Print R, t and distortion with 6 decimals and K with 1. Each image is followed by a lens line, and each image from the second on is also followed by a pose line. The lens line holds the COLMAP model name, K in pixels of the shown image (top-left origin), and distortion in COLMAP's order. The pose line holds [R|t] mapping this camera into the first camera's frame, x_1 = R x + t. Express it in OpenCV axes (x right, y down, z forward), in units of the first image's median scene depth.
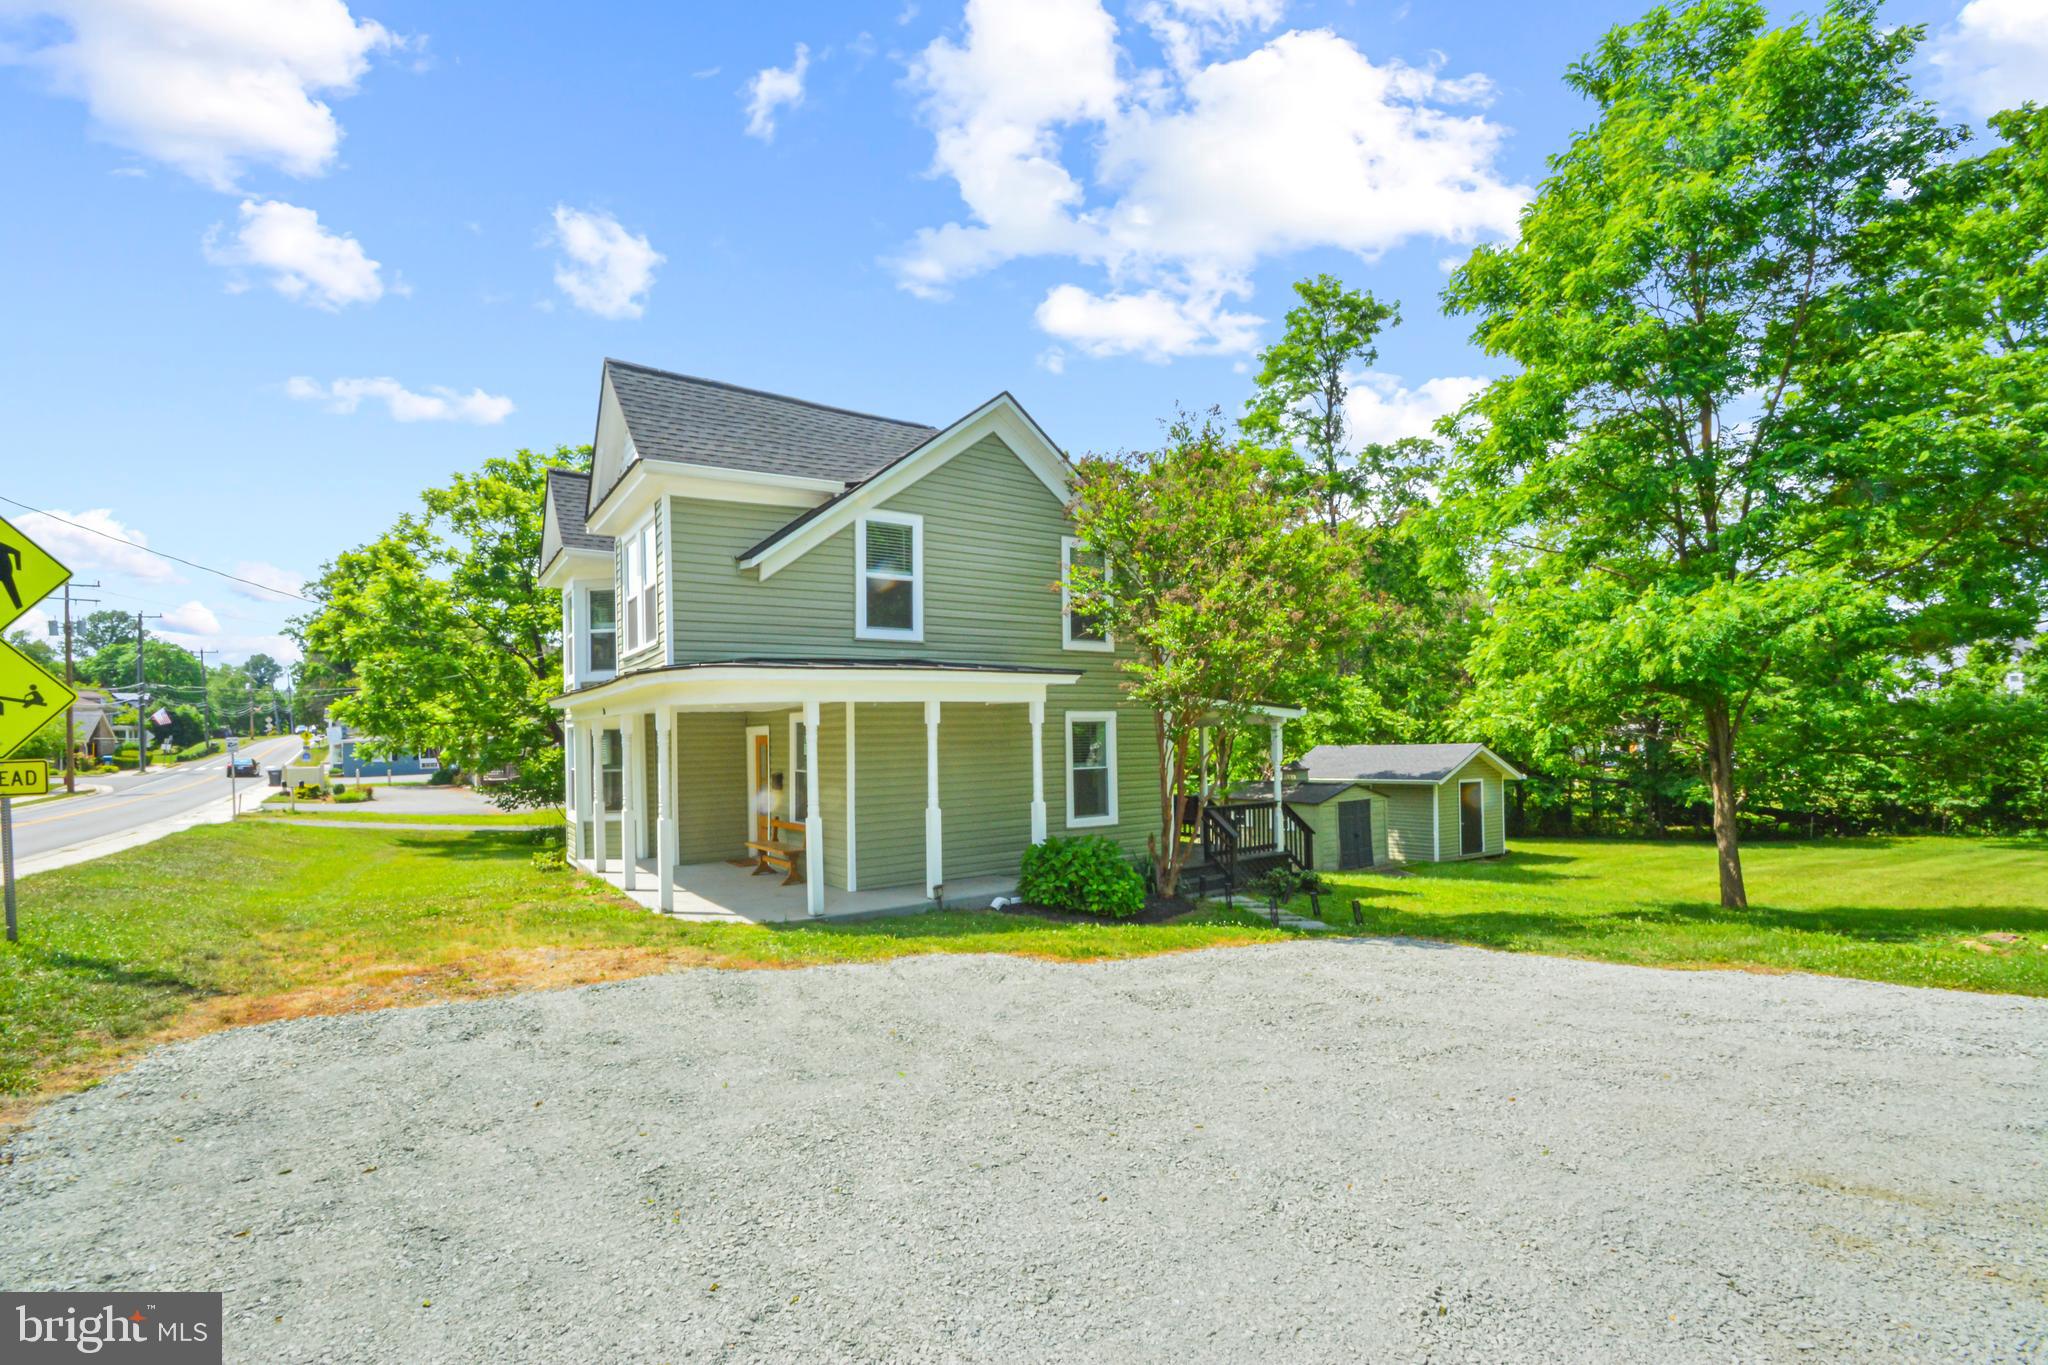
lens RADIAL K [[904.7, 0, 1027.2], [0, 904.7, 694.2], [0, 0, 1]] dist [0.000094, 0.000292]
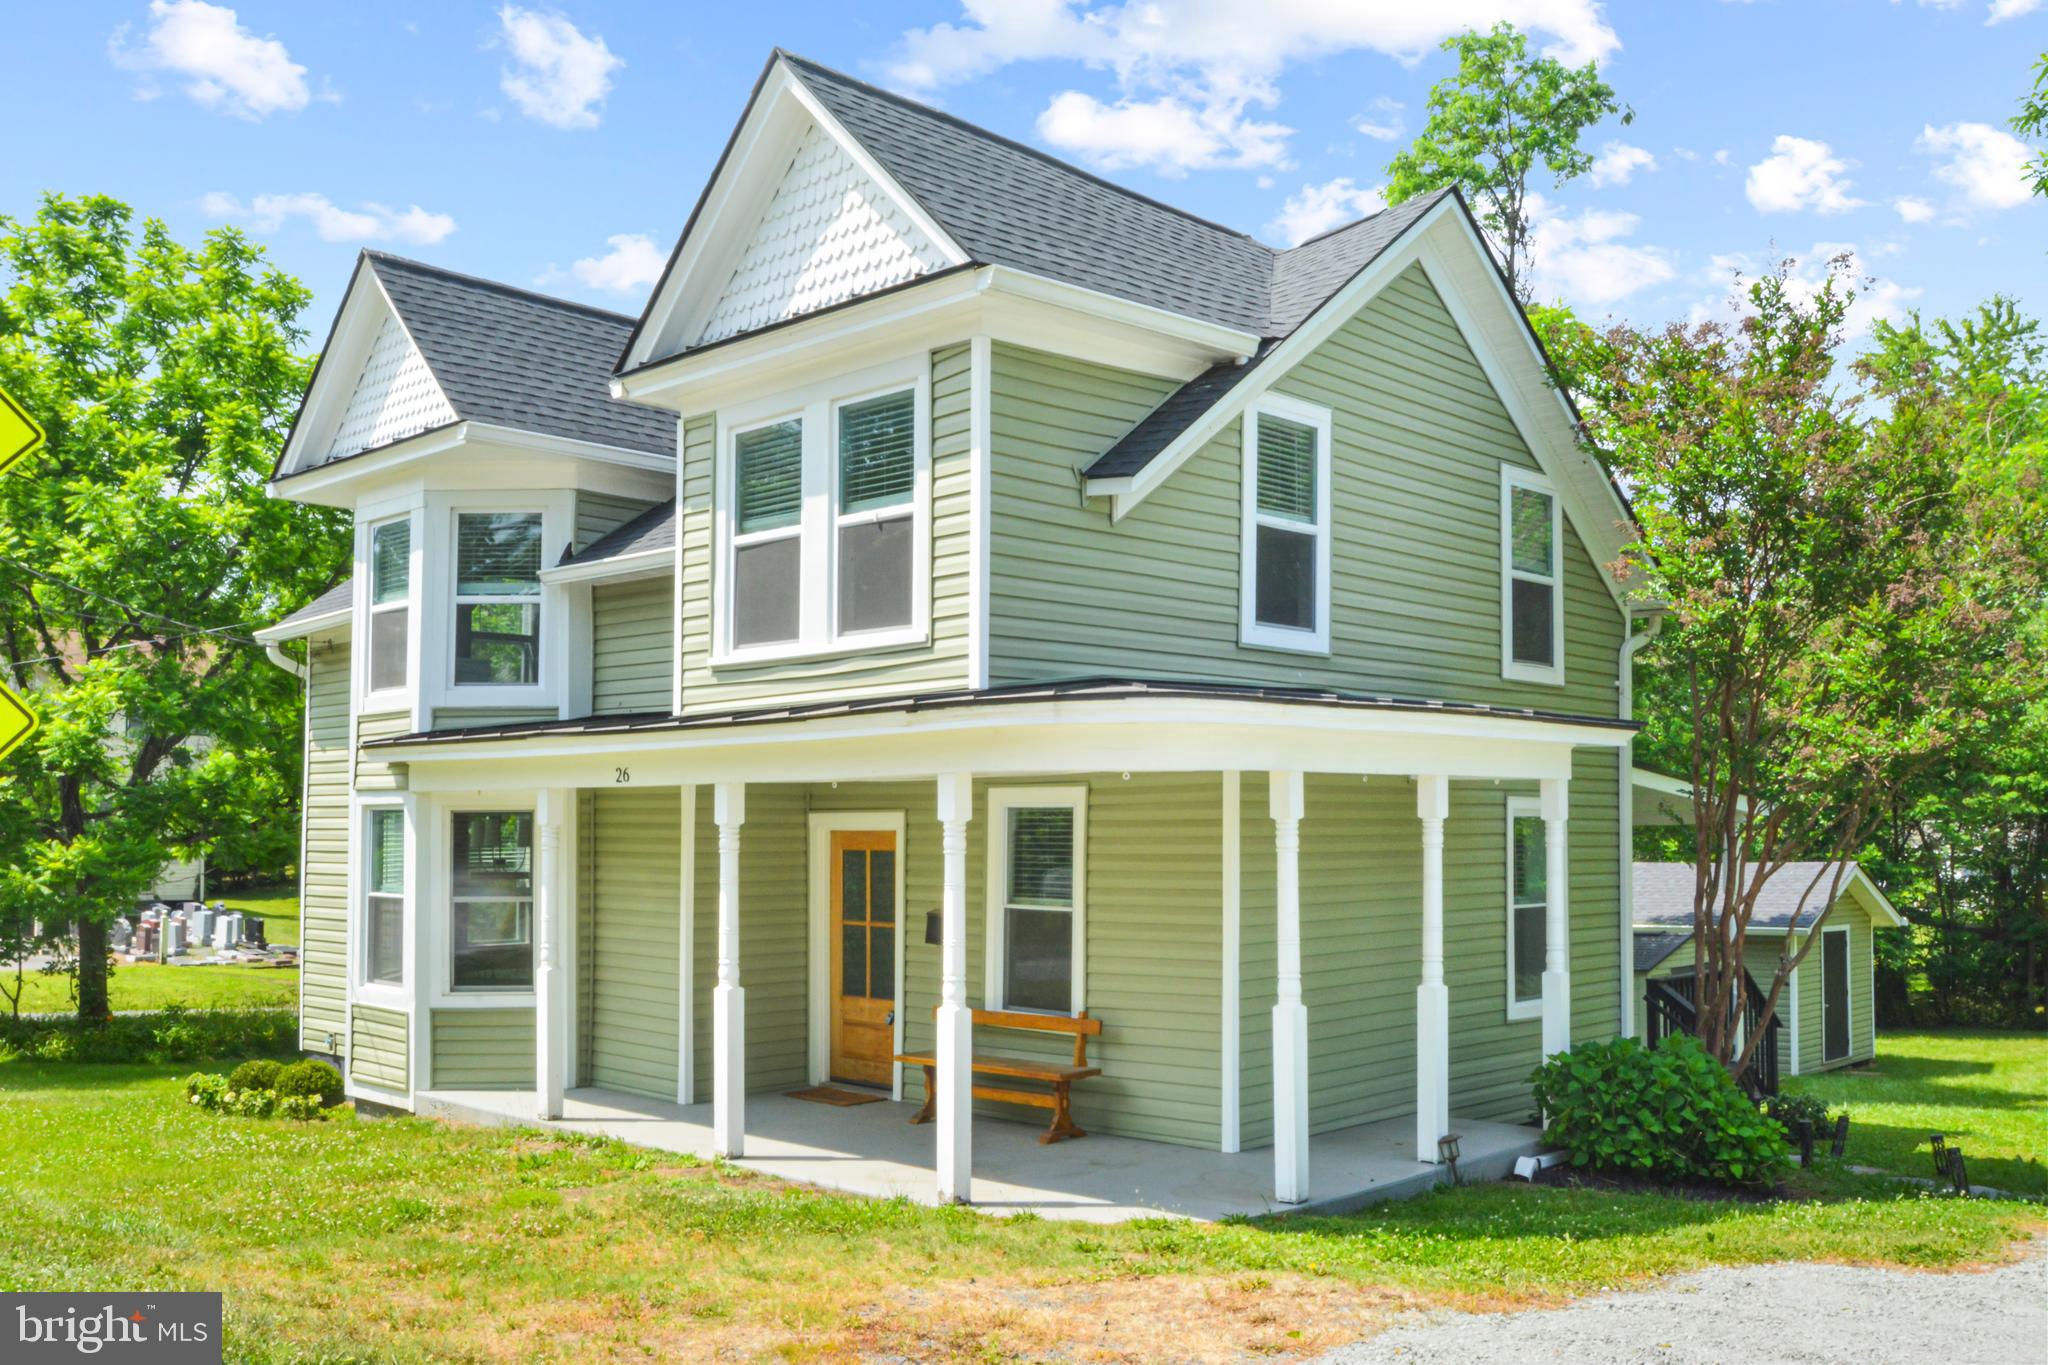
lens RADIAL K [[1753.1, 0, 1022.6], [0, 1753.1, 679.5], [0, 0, 1]] dist [-0.057808, 0.016160]
pose [[0.978941, 0.036367, 0.200880, -0.500563], [-0.027799, 0.998586, -0.045310, 0.005392], [-0.202243, 0.038771, 0.978568, 0.073675]]
